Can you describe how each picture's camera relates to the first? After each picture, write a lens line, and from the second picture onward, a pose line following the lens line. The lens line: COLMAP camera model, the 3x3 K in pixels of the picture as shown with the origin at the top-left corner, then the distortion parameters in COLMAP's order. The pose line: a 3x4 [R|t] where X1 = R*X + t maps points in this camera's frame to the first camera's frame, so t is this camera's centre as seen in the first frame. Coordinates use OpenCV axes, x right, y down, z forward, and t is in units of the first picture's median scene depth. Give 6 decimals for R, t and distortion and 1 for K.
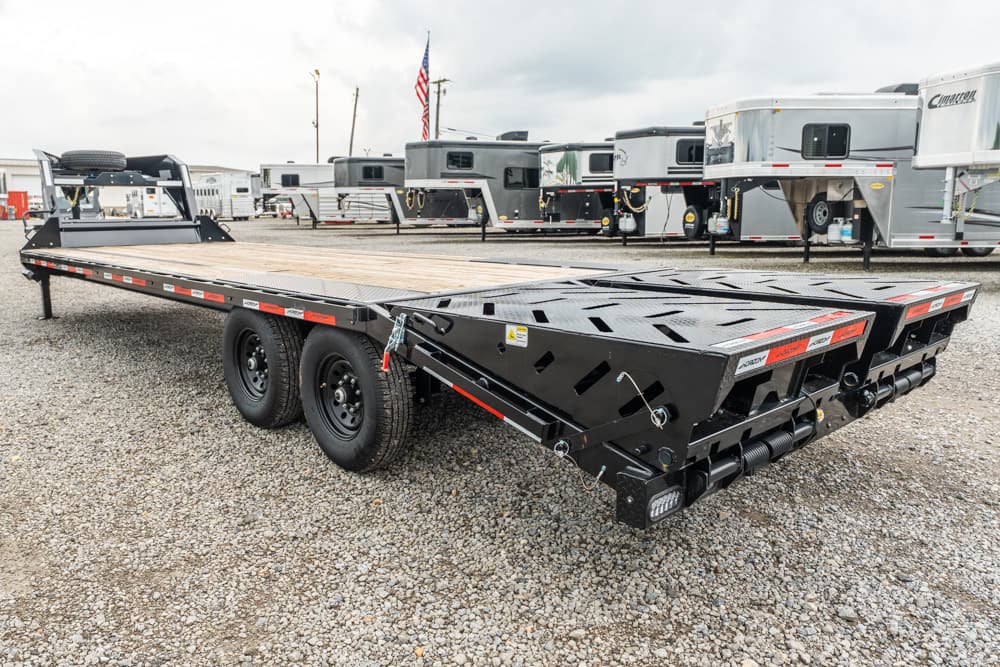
lens RADIAL K [[802.2, 0, 429.1], [0, 802.2, 311.9], [0, 0, 1]] dist [0.001544, -0.007728]
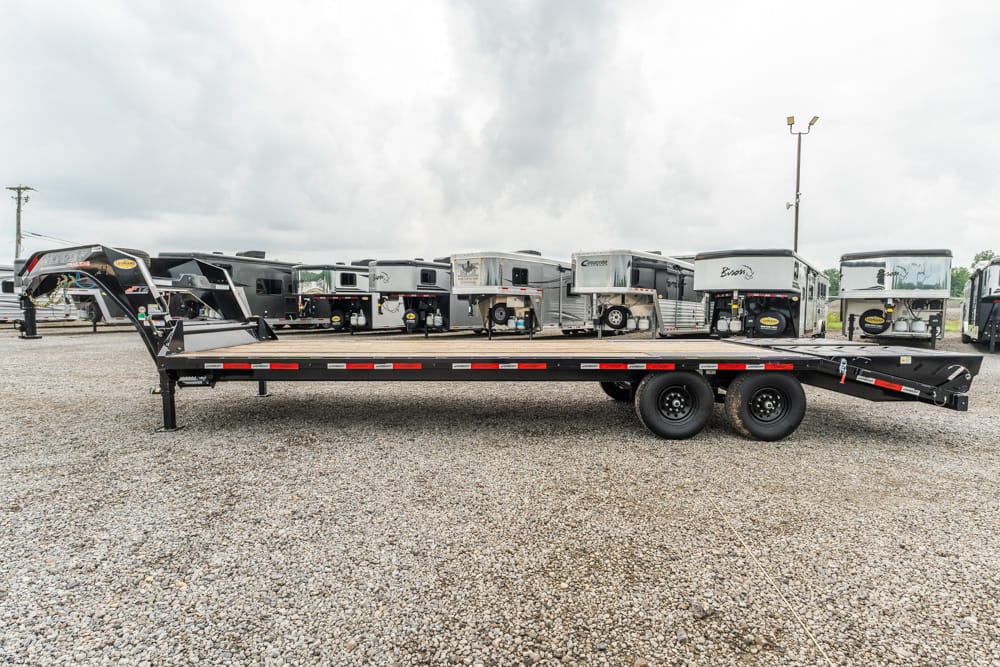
lens RADIAL K [[532.1, 0, 534.1], [0, 532.1, 334.5], [0, 0, 1]] dist [-0.003354, -0.001029]
pose [[0.603065, -0.030899, 0.797093, -0.394941], [0.094974, 0.994923, -0.033287, -0.022206], [-0.792018, 0.095778, 0.602938, 0.164823]]
